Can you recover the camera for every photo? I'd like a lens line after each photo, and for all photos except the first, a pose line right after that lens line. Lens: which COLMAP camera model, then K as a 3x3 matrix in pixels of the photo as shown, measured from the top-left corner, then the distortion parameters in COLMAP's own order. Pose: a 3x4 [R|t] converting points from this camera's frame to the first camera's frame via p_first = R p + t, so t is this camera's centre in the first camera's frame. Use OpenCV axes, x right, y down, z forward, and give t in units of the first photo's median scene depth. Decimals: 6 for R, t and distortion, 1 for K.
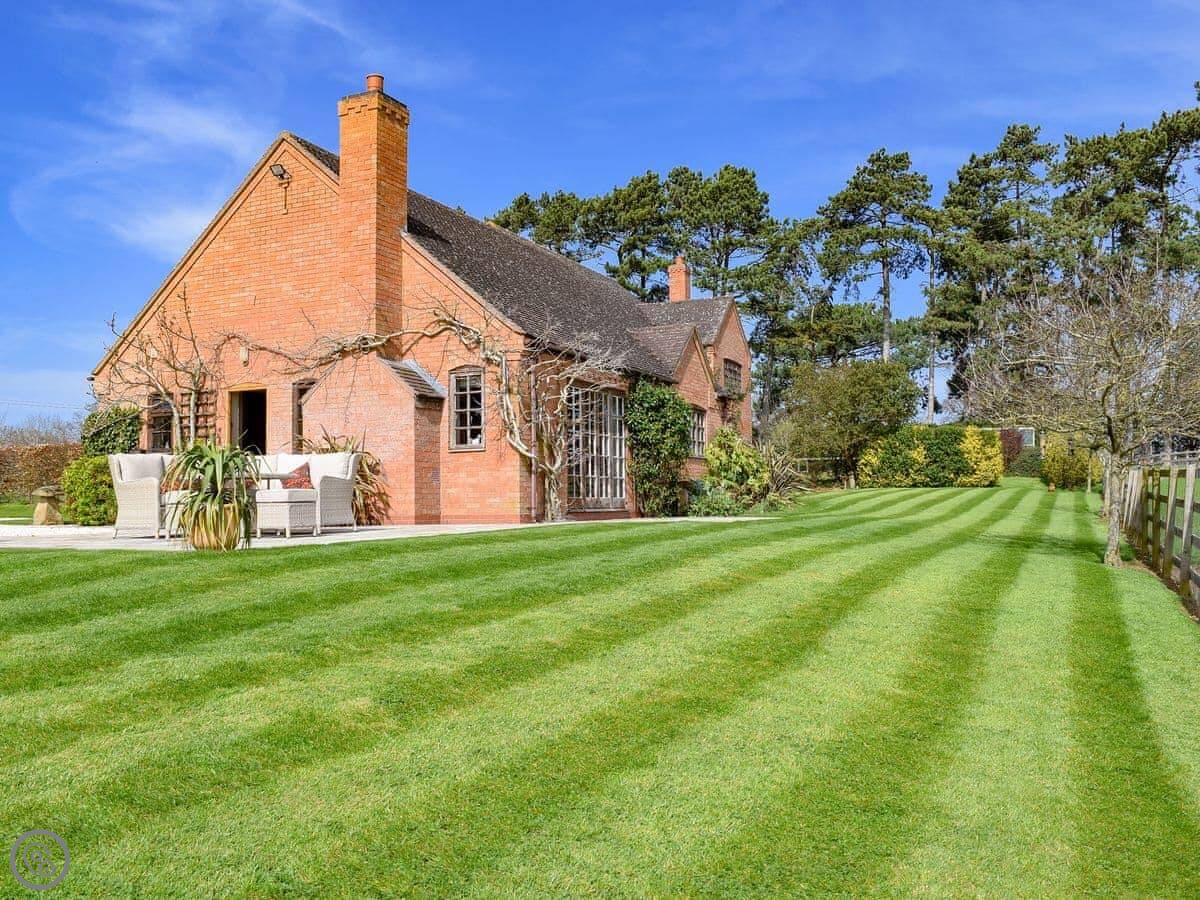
lens RADIAL K [[1042.3, 0, 581.5], [0, 1042.3, 449.5], [0, 0, 1]] dist [-0.084896, 0.016305]
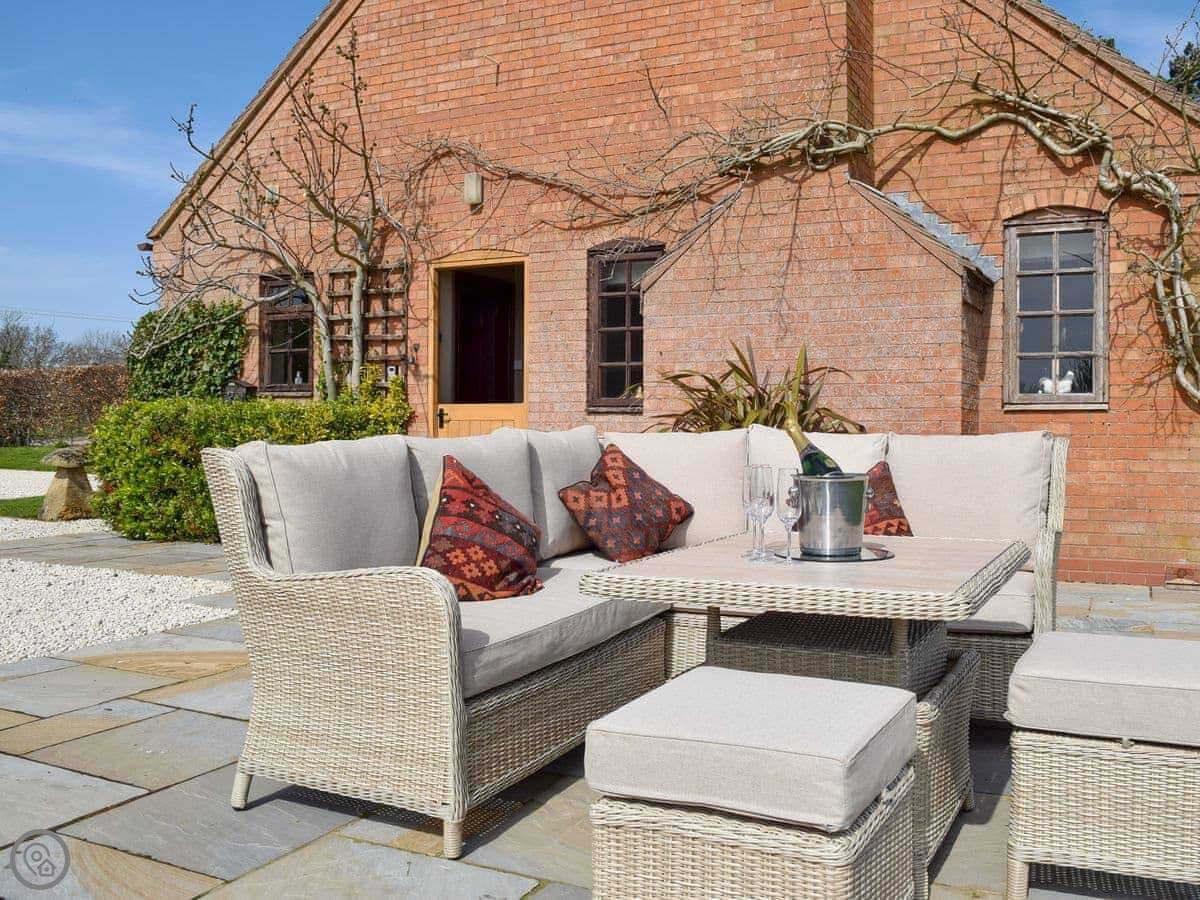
lens RADIAL K [[1041.4, 0, 662.4], [0, 1041.4, 442.7], [0, 0, 1]] dist [-0.084742, 0.003500]
pose [[0.999691, 0.015770, 0.019216, -0.246714], [-0.016978, 0.997779, 0.064410, -0.008214], [-0.018158, -0.064716, 0.997738, 0.517857]]
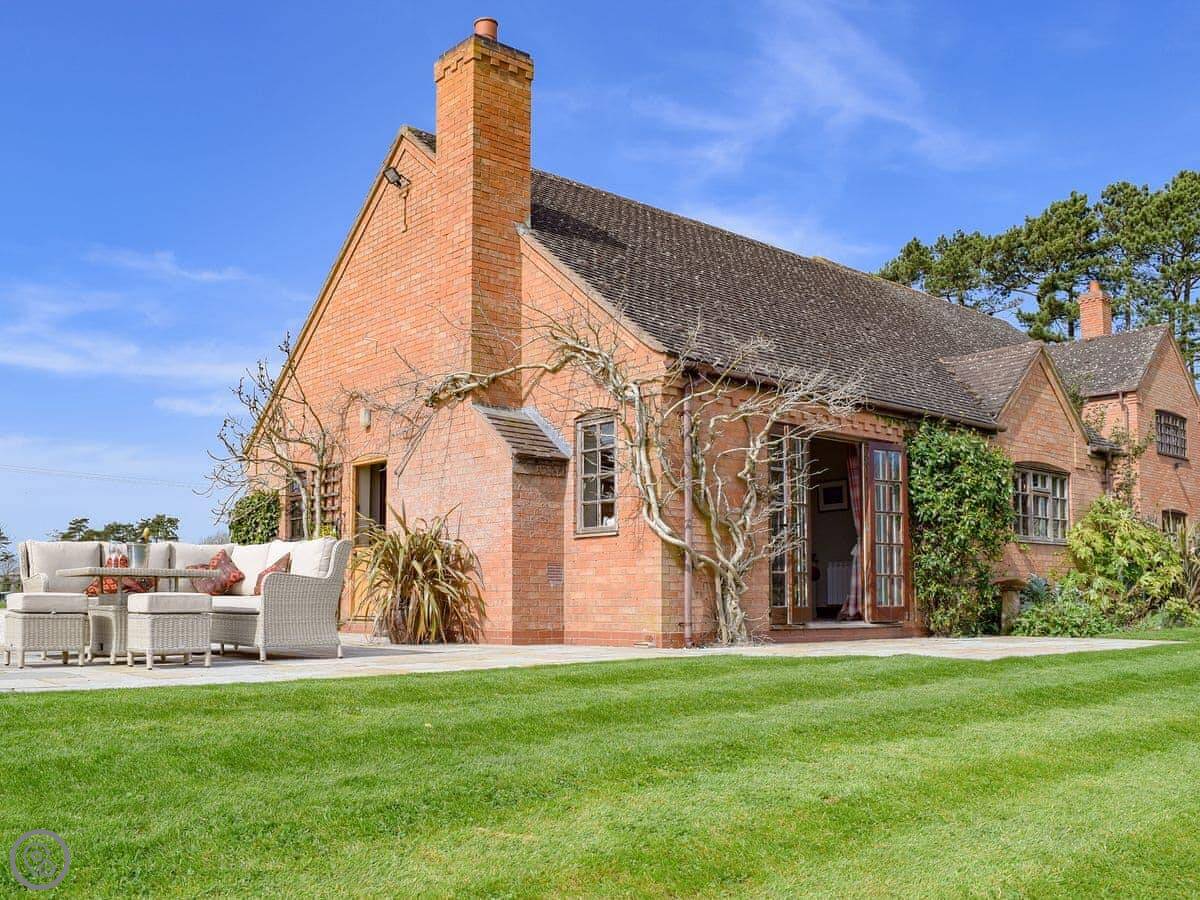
lens RADIAL K [[1080.0, 0, 500.4], [0, 1080.0, 526.8], [0, 0, 1]] dist [-0.065218, 0.014856]
pose [[0.895467, -0.016878, -0.444808, 0.127552], [0.010804, 0.999811, -0.016188, 0.005403], [0.444997, 0.009690, 0.895480, 0.312124]]
